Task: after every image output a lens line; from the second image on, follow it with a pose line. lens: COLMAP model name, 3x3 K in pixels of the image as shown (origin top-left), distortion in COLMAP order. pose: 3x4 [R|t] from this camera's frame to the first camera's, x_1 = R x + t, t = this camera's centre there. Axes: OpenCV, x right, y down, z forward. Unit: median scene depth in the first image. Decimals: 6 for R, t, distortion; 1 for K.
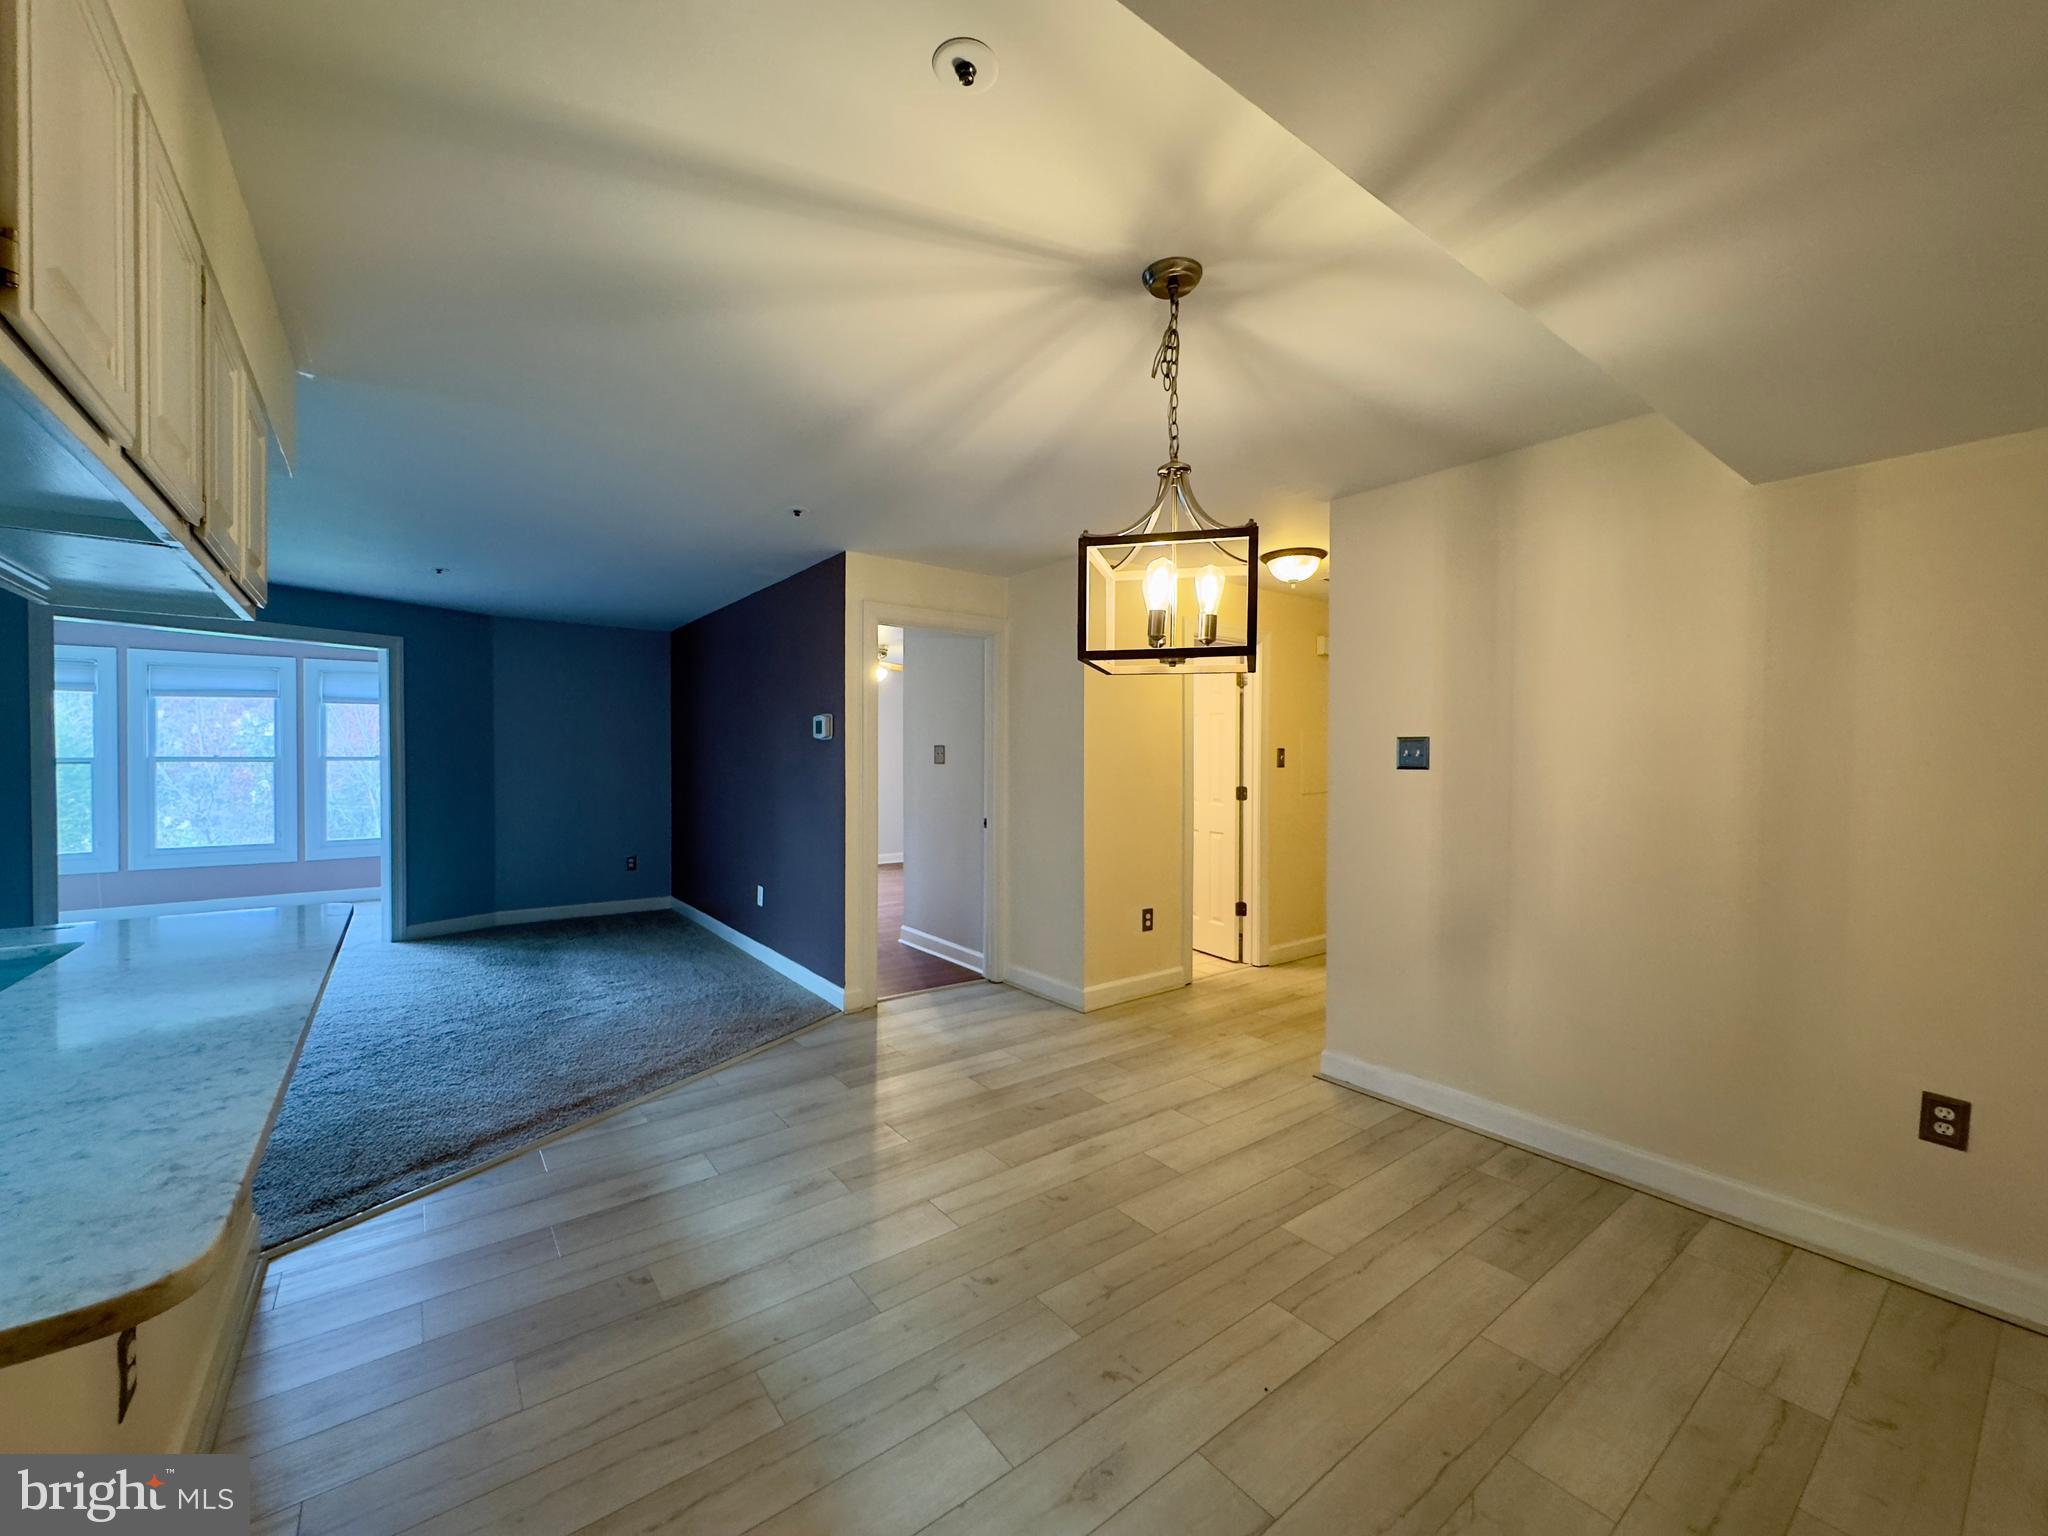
lens RADIAL K [[815.8, 0, 1017.8], [0, 815.8, 767.9], [0, 0, 1]] dist [-0.001272, 0.000300]
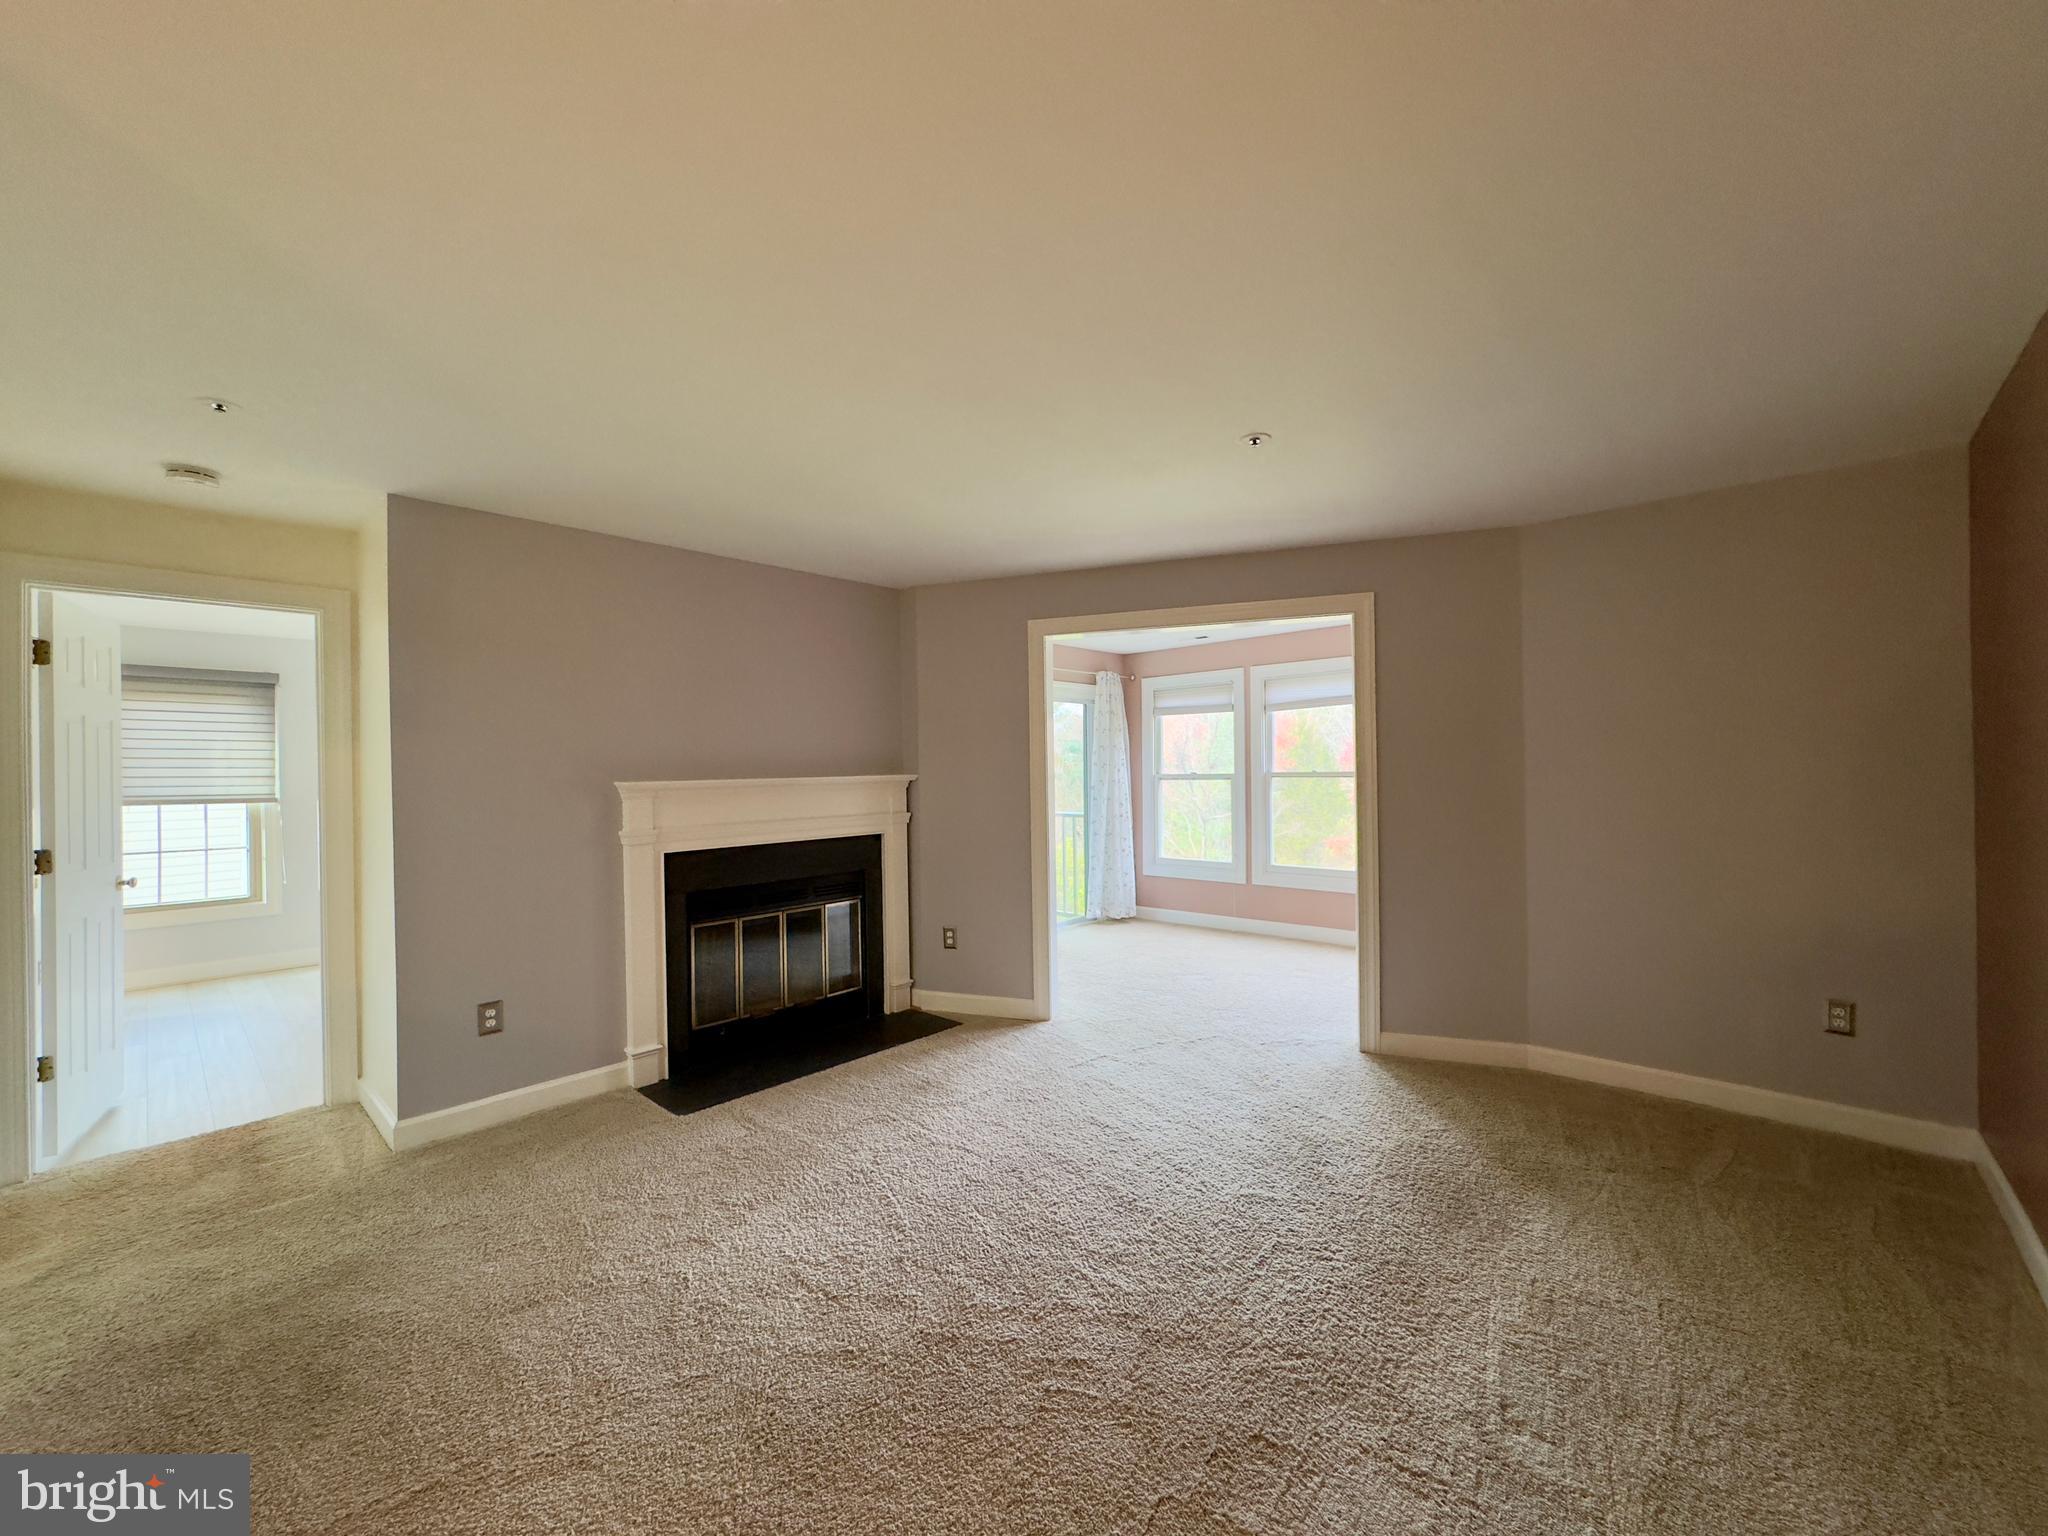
lens RADIAL K [[815.8, 0, 1025.4], [0, 815.8, 771.6], [0, 0, 1]] dist [-0.001272, 0.000300]
pose [[0.181997, -0.003611, -0.983292, -0.267936], [-0.000219, 0.999993, -0.003713, -0.021006], [0.983299, 0.000891, 0.181995, 1.010653]]
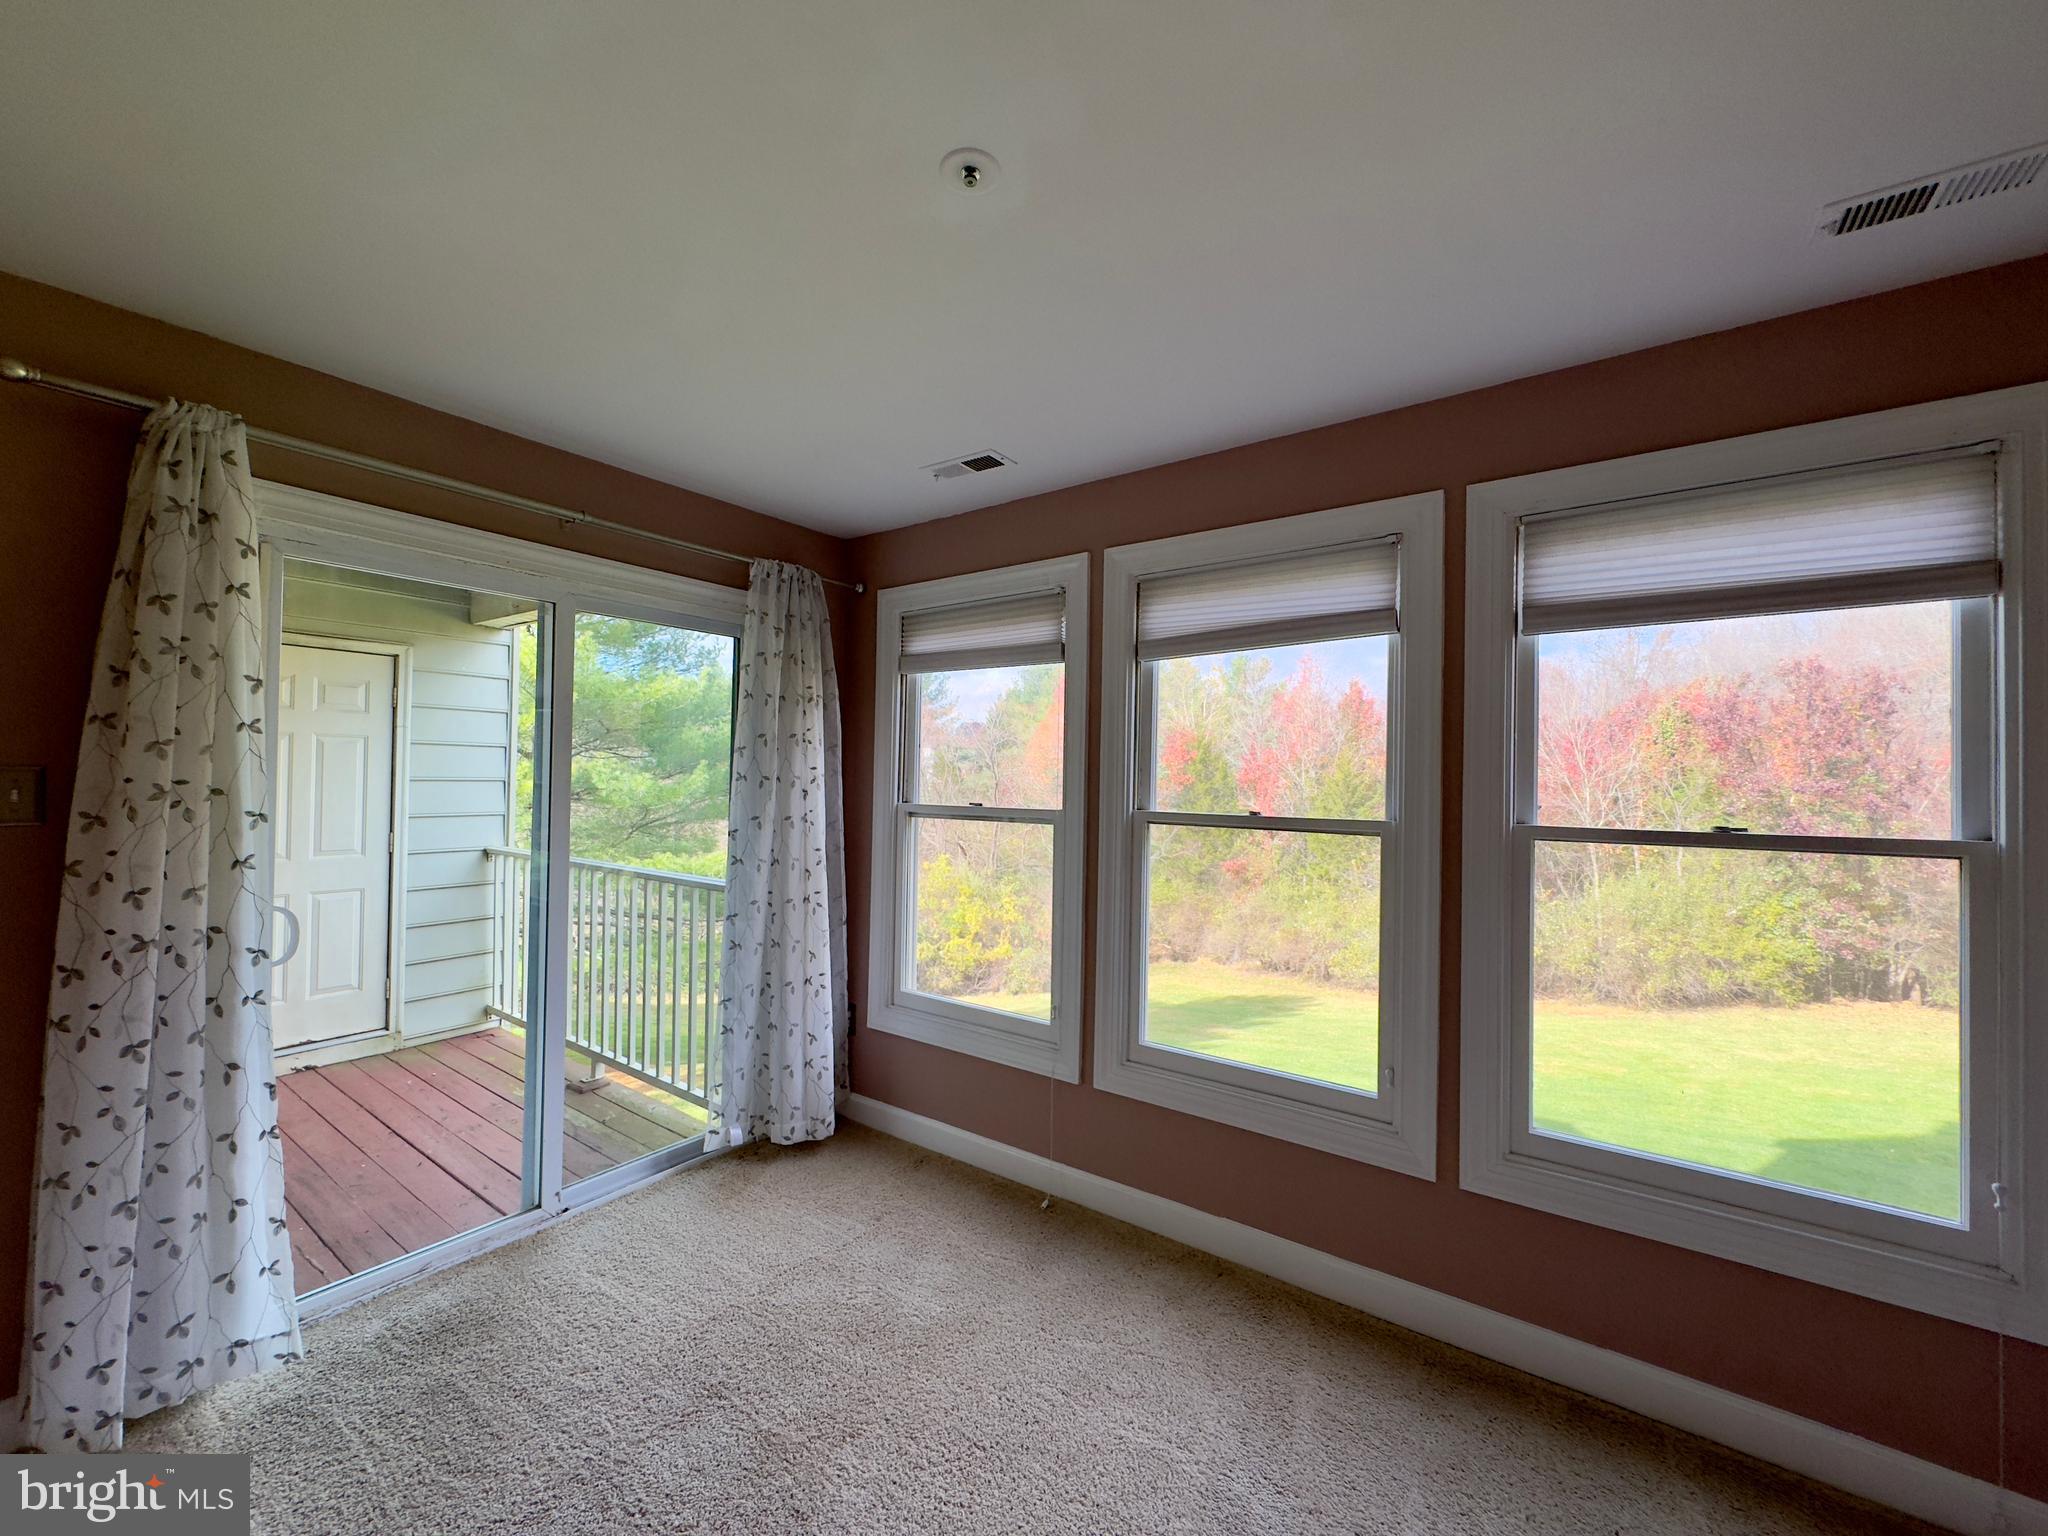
lens RADIAL K [[815.8, 0, 1025.4], [0, 815.8, 783.0], [0, 0, 1]] dist [-0.001272, 0.000300]
pose [[0.295576, 0.007764, -0.955288, -1.335118], [-0.028734, 0.999587, -0.000767, -0.049549], [0.954887, 0.027676, 0.295677, 1.582586]]
